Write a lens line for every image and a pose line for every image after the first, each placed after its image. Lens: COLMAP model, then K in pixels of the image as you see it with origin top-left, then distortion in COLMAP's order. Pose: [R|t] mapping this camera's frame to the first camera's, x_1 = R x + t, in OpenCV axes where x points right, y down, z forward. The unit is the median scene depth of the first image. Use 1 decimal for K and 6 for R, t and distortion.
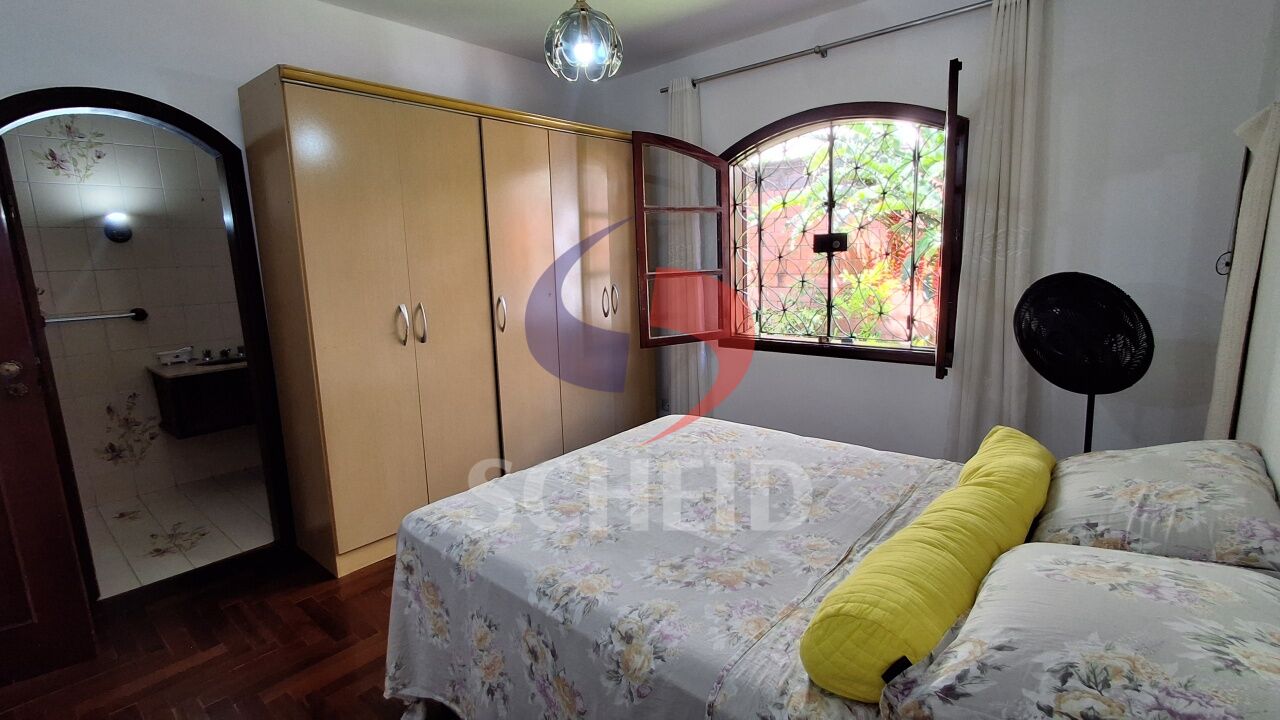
lens RADIAL K [[585.2, 0, 636.0], [0, 585.2, 361.7], [0, 0, 1]] dist [-0.009939, 0.003050]
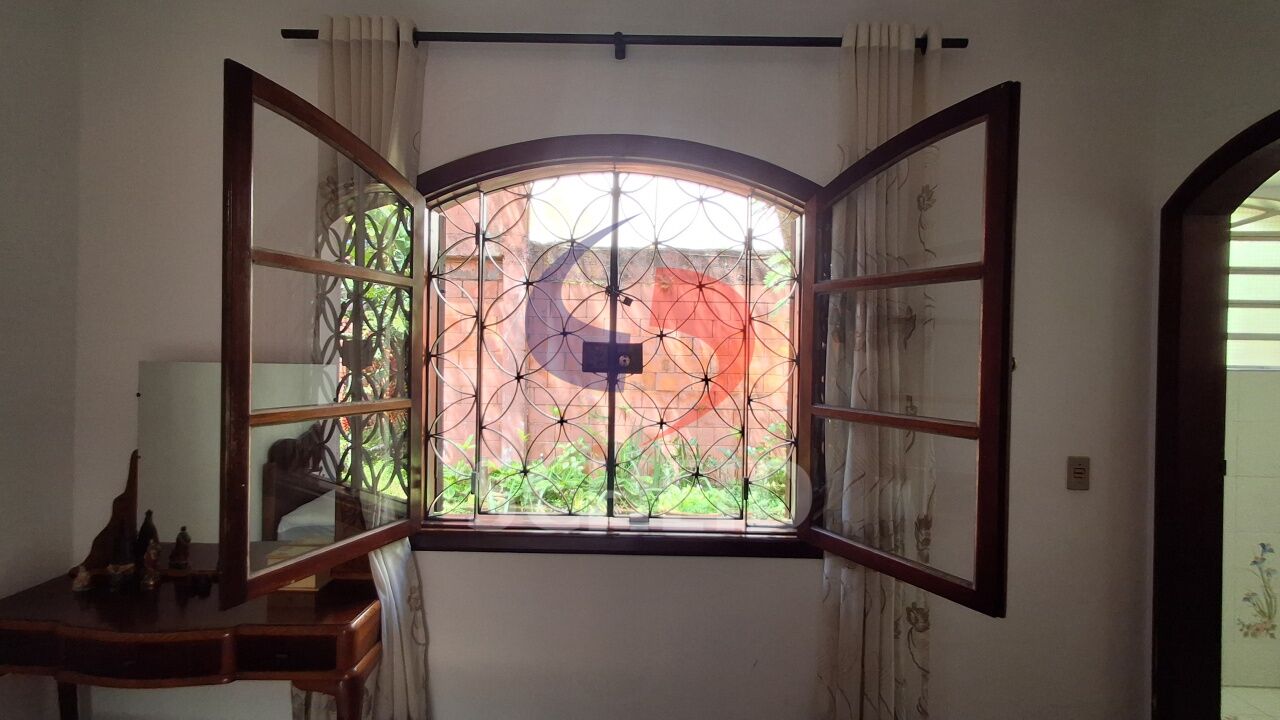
lens RADIAL K [[585.2, 0, 642.2], [0, 585.2, 361.4], [0, 0, 1]] dist [-0.009939, 0.003050]
pose [[0.750223, 0.050702, 0.659239, -0.036632], [0.069704, 0.985434, -0.155114, -0.098413], [-0.657501, 0.162322, 0.735761, 0.506342]]
